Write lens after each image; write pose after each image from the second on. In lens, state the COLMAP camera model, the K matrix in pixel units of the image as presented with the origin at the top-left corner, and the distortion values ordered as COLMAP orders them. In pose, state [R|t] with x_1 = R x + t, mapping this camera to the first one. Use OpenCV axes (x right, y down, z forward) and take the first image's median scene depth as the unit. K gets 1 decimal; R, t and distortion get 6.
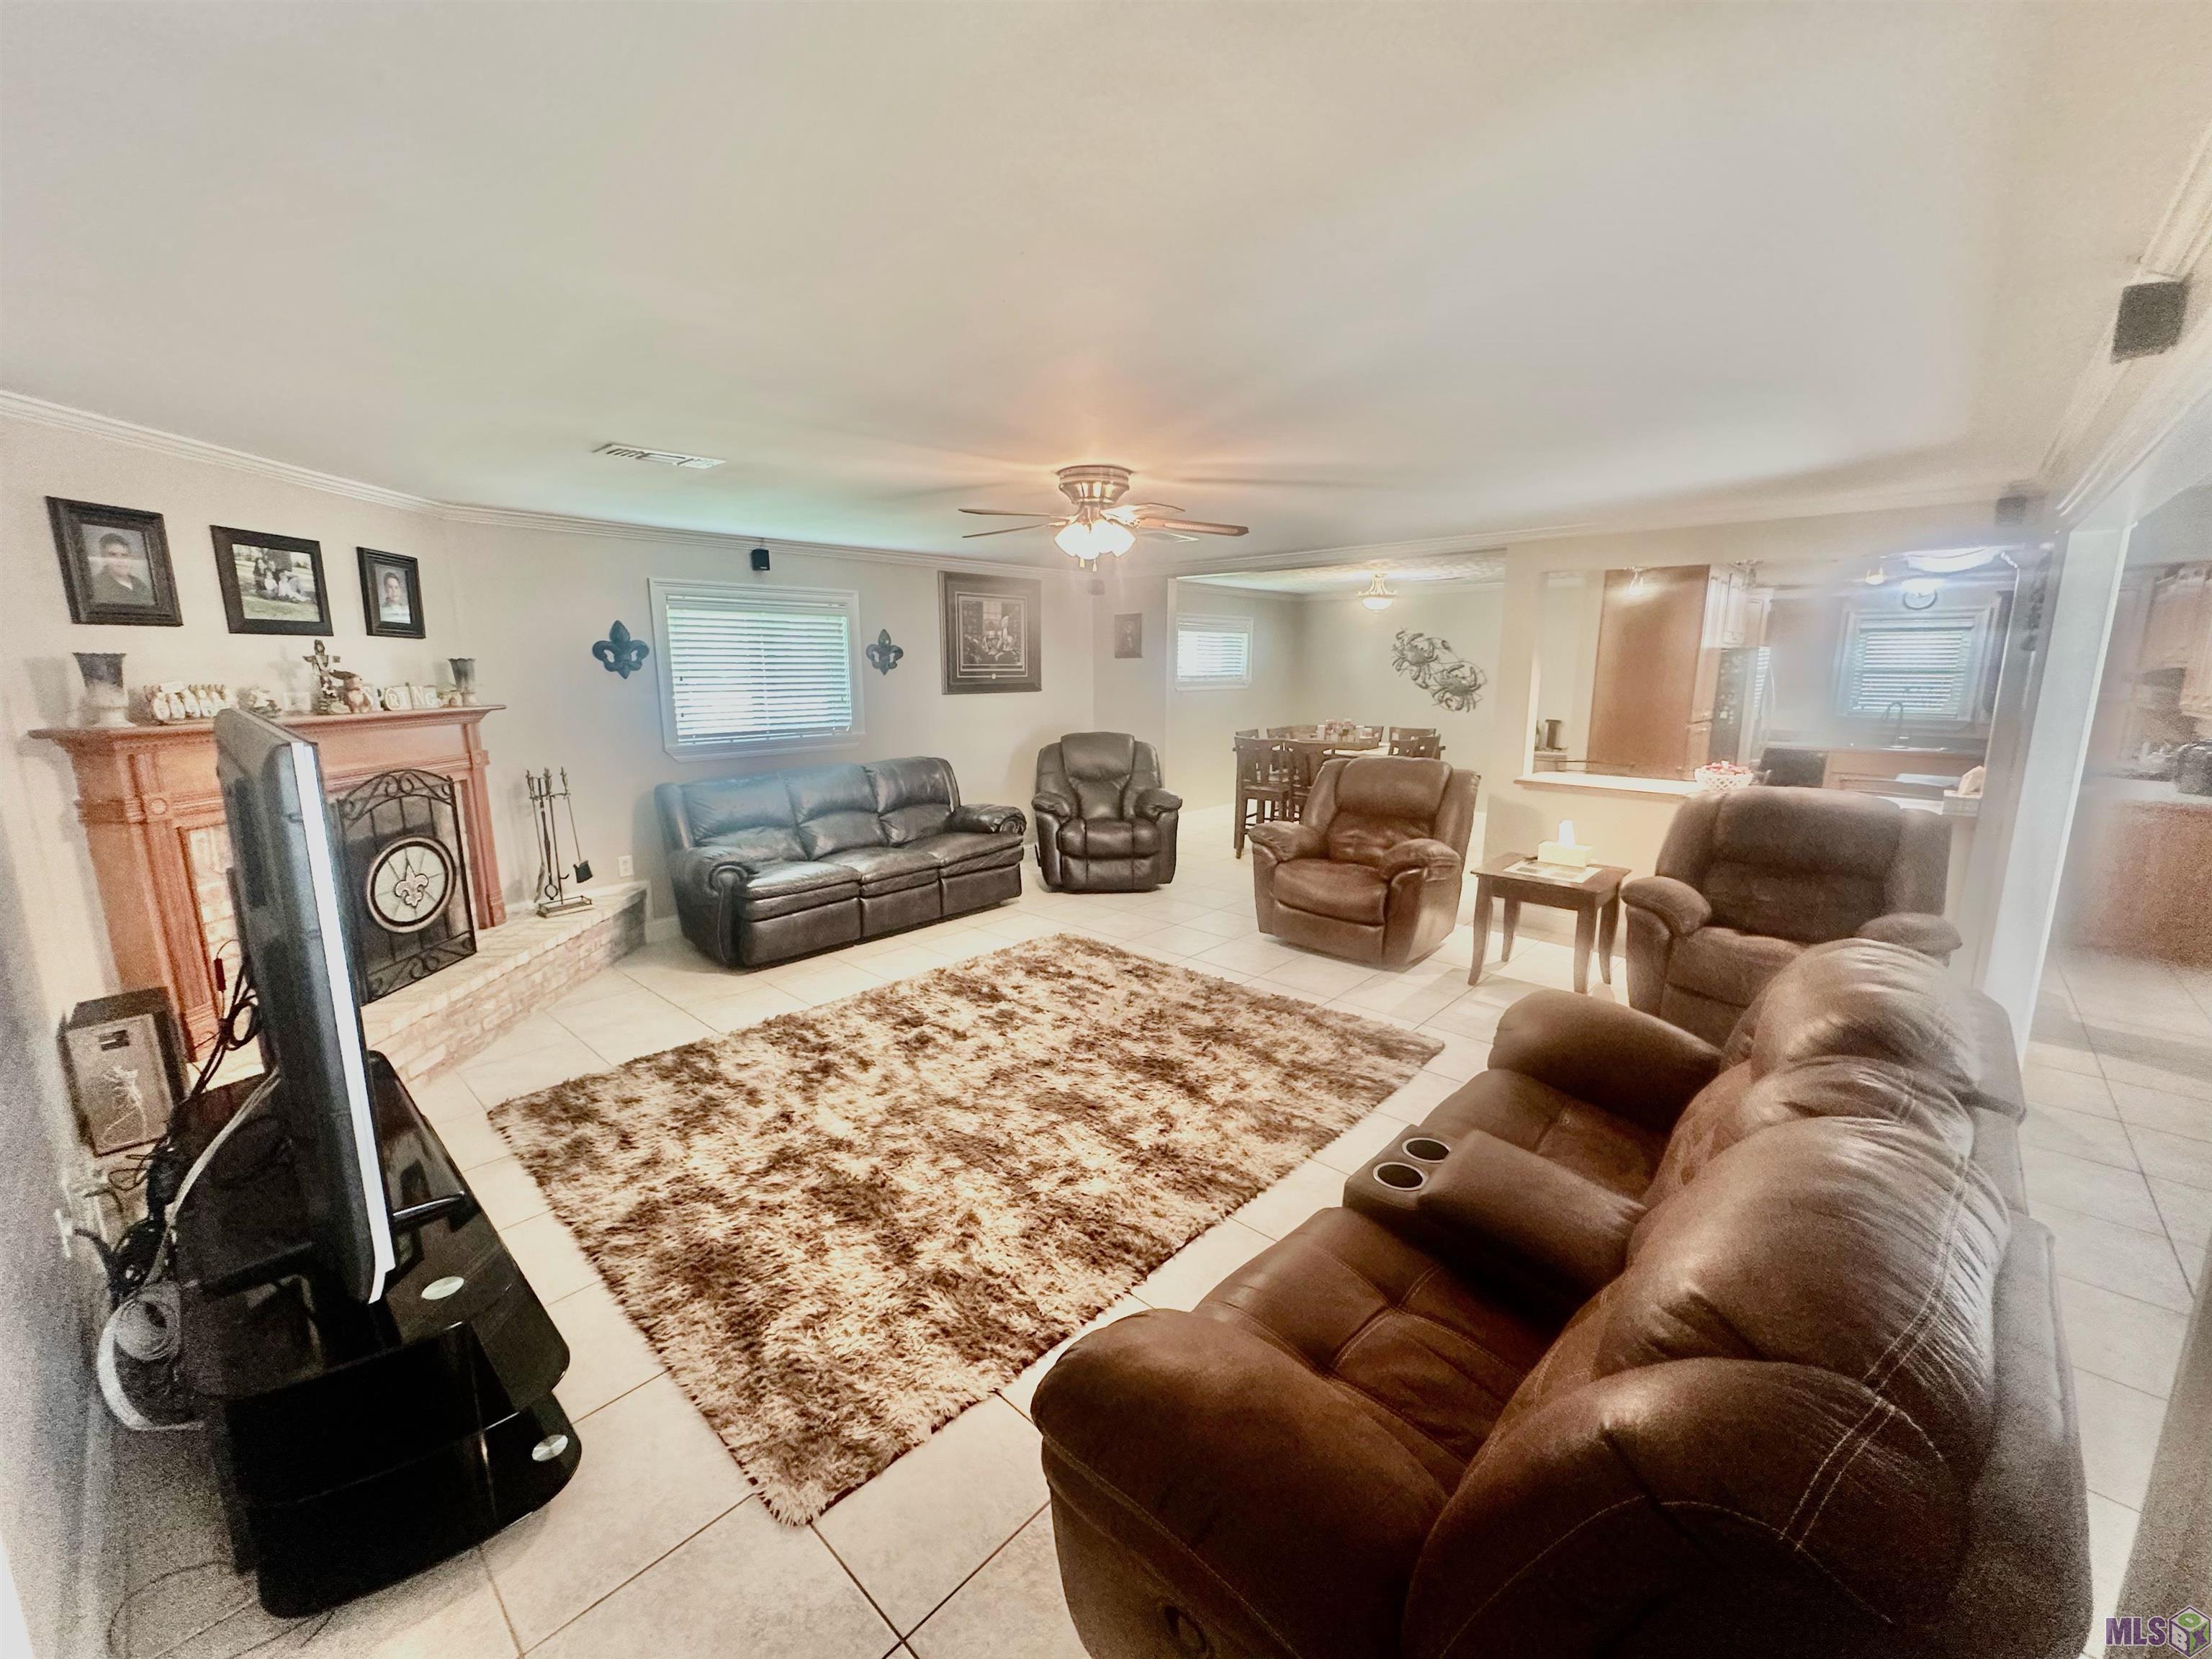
lens RADIAL K [[891.5, 0, 1107.3], [0, 891.5, 831.7], [0, 0, 1]] dist [0.001002, -0.000005]
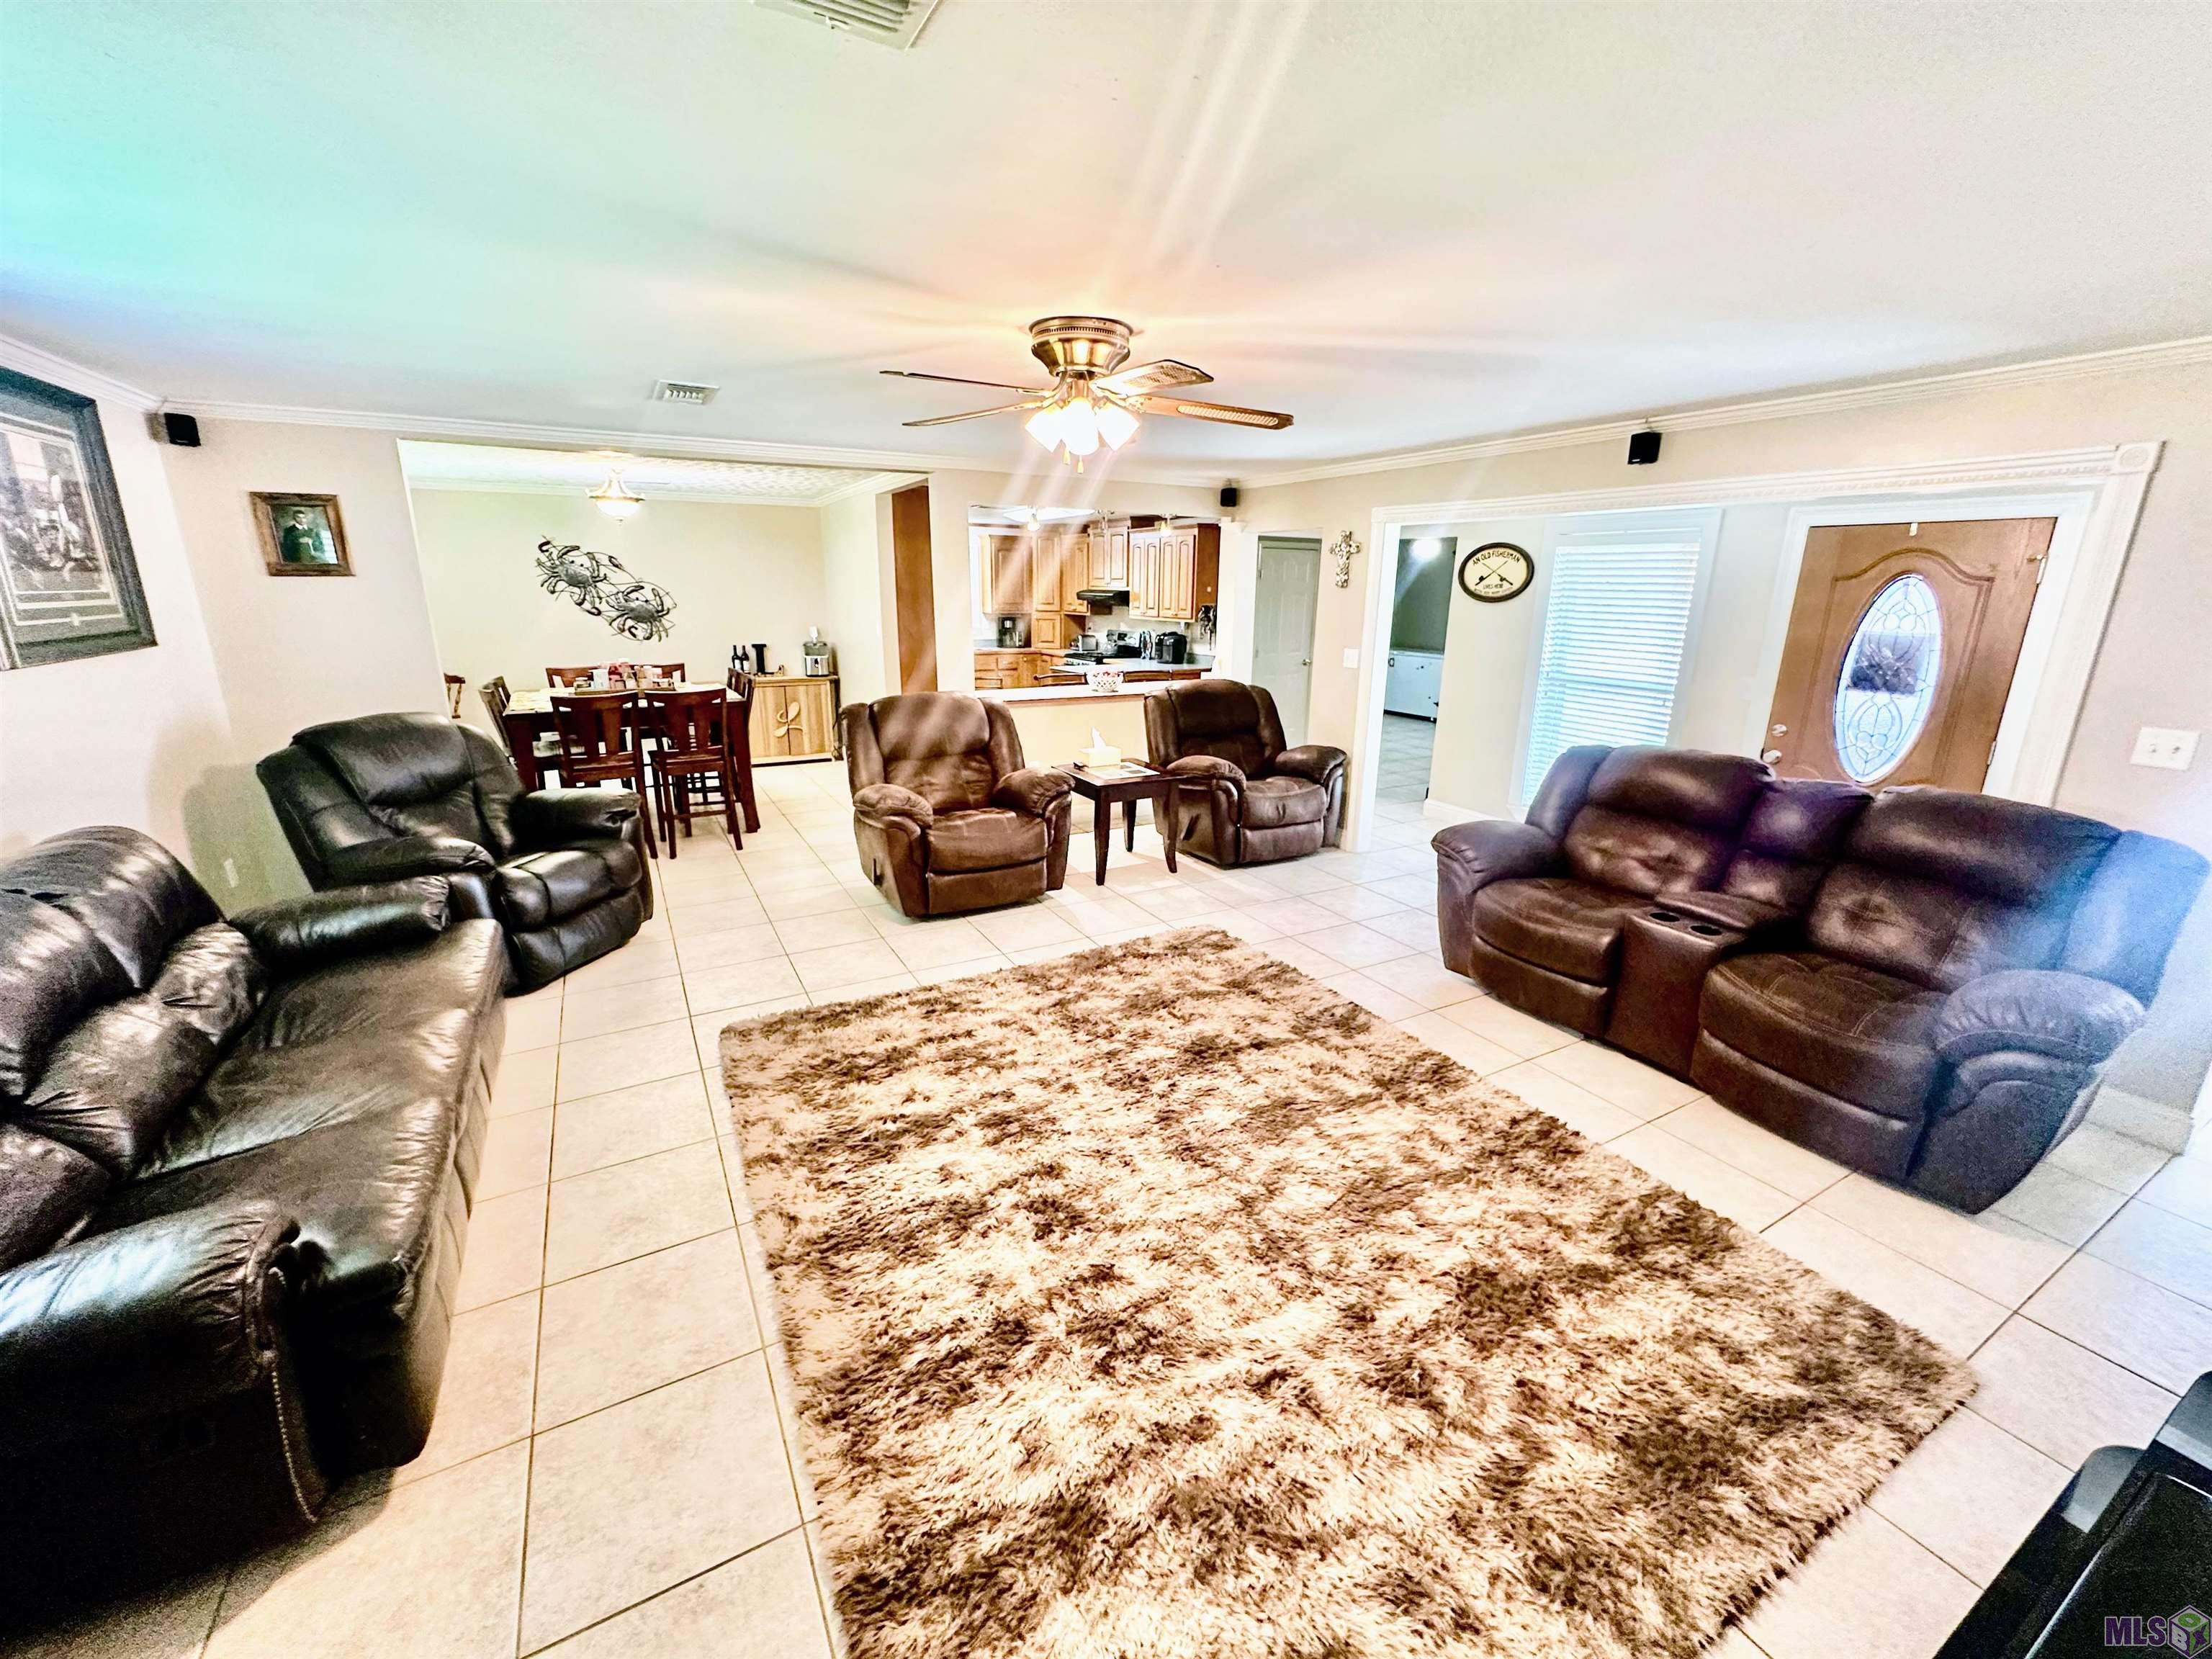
lens RADIAL K [[891.5, 0, 1103.8], [0, 891.5, 825.0], [0, 0, 1]] dist [0.001002, -0.000005]
pose [[0.303793, -0.245240, 0.920634, -0.714917], [0.164337, 0.965308, 0.202912, -0.152174], [-0.938458, 0.089651, 0.333556, 0.726036]]
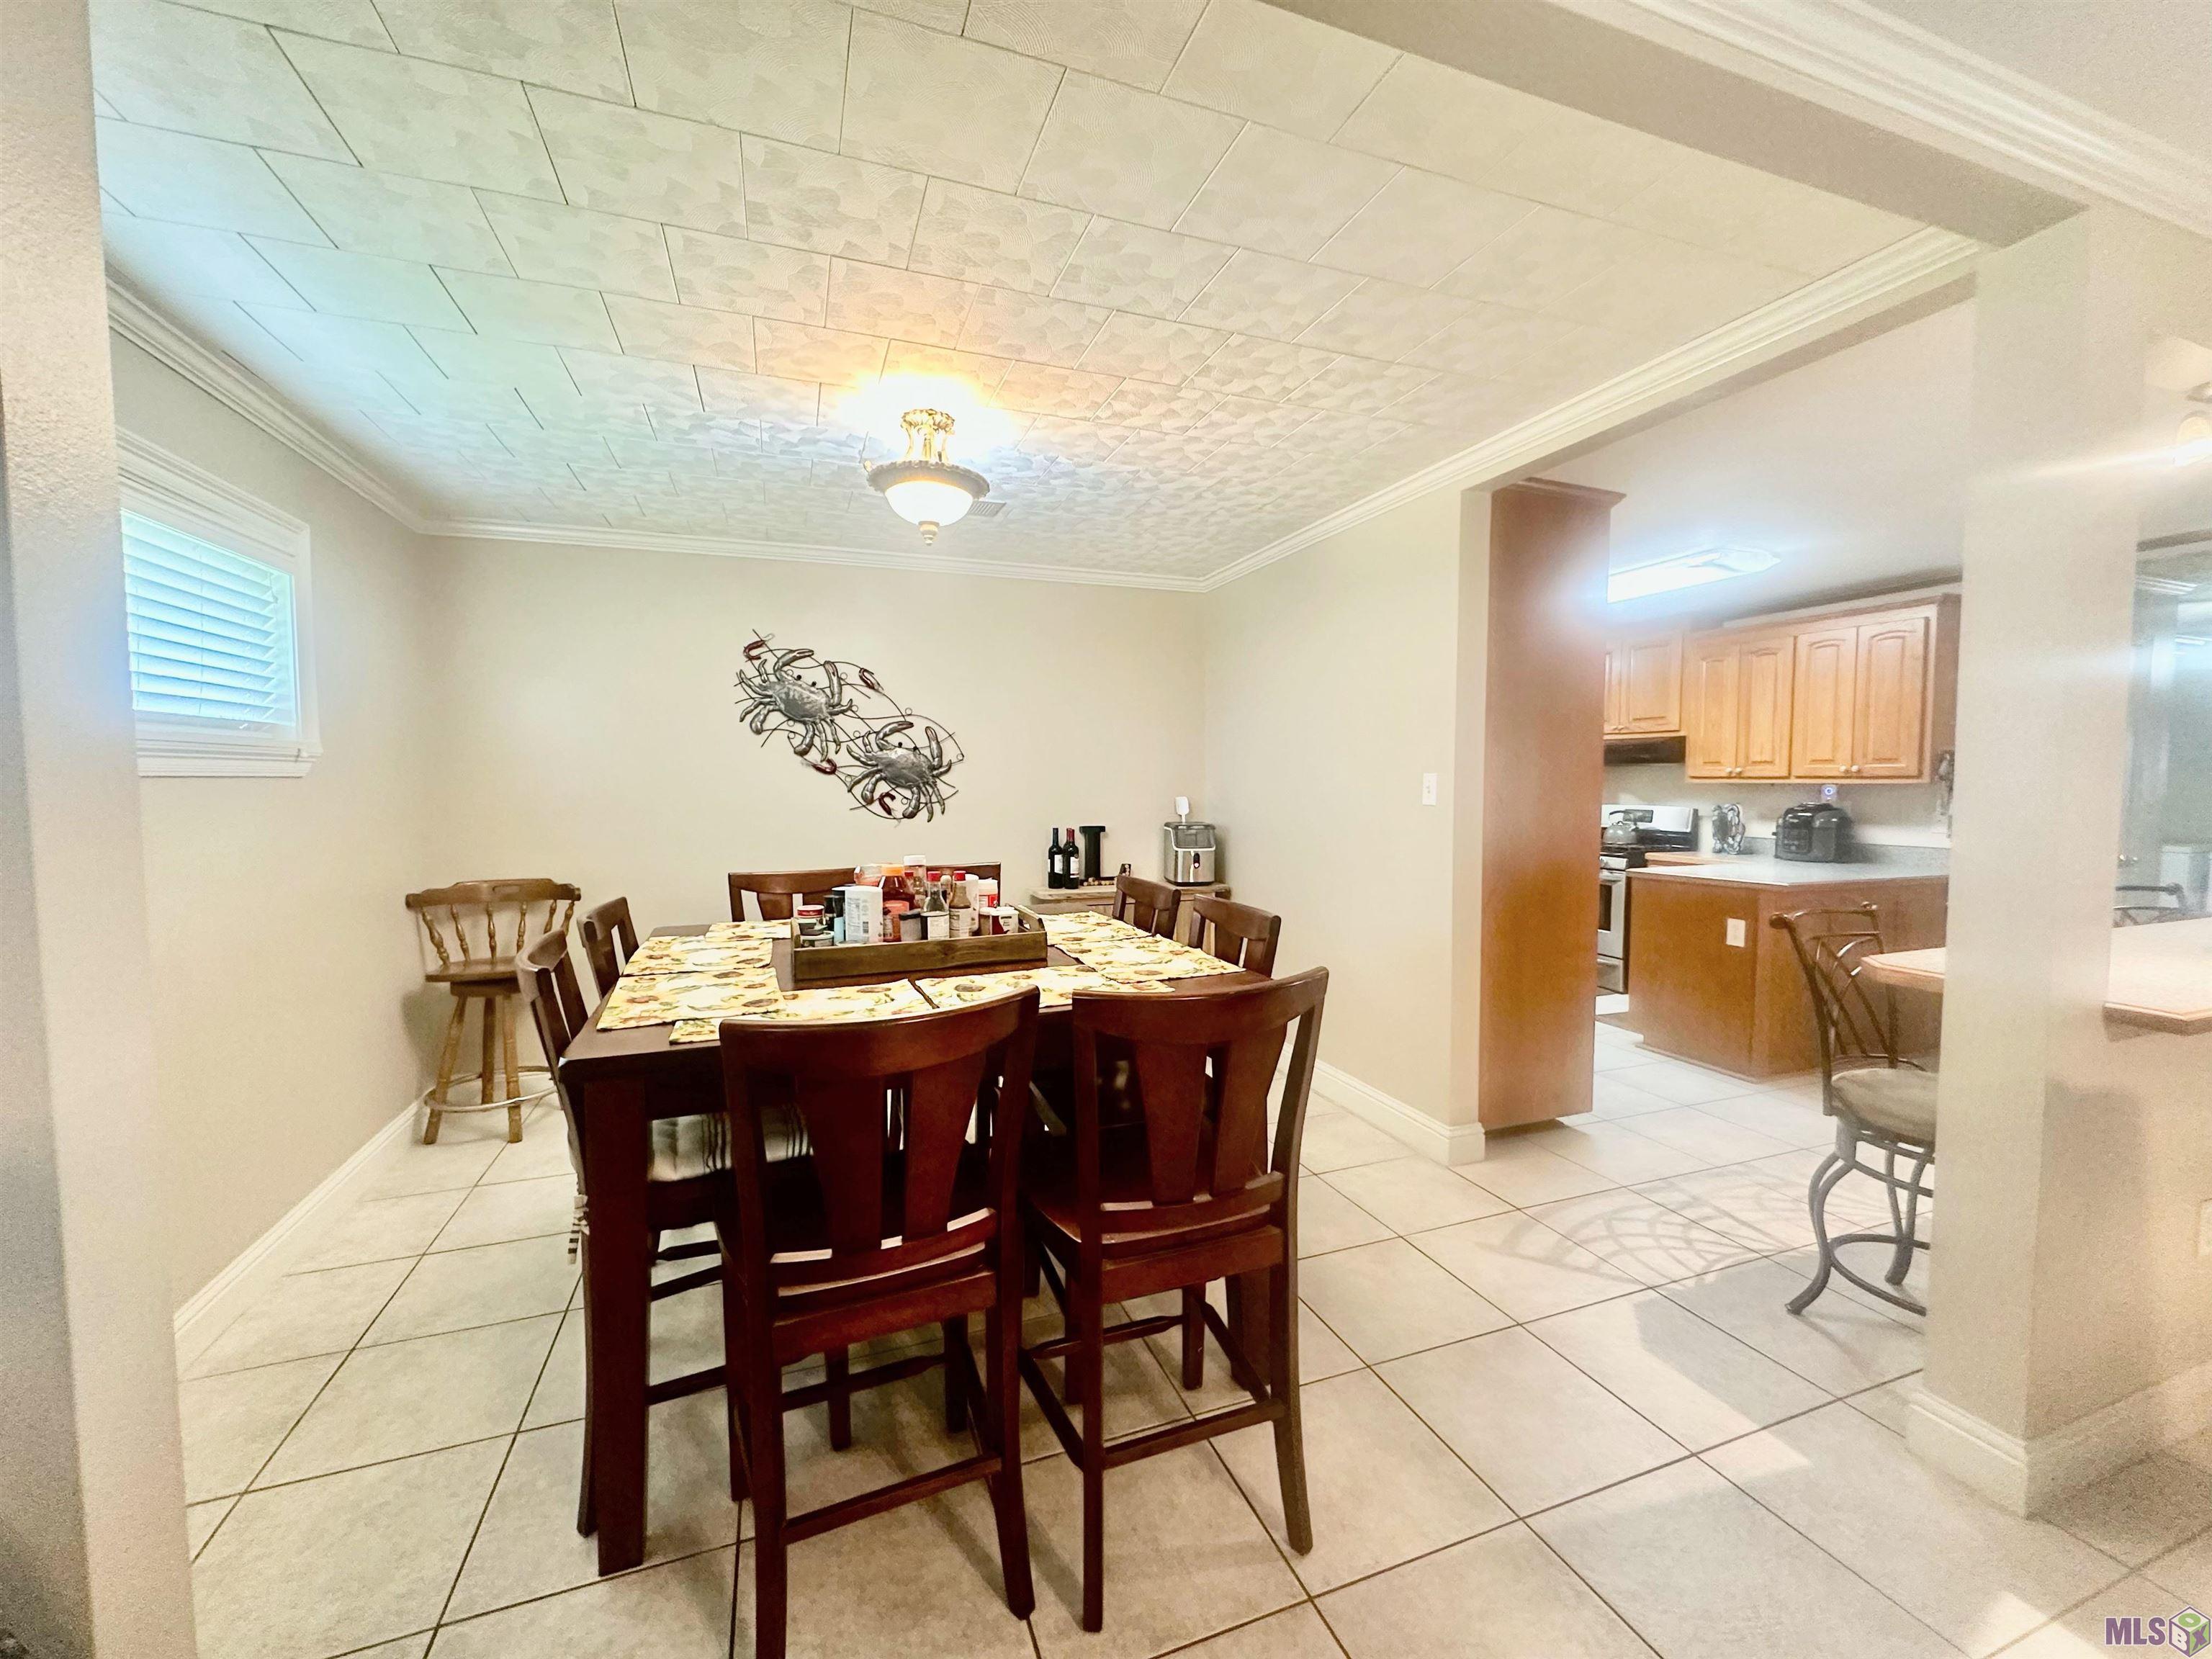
lens RADIAL K [[891.5, 0, 1107.0], [0, 891.5, 826.4], [0, 0, 1]] dist [0.001002, -0.000005]
pose [[0.449639, -0.048736, 0.891880, 0.052129], [0.164180, 0.986007, -0.028892, -0.234476], [-0.877992, 0.159420, 0.451349, 1.611114]]
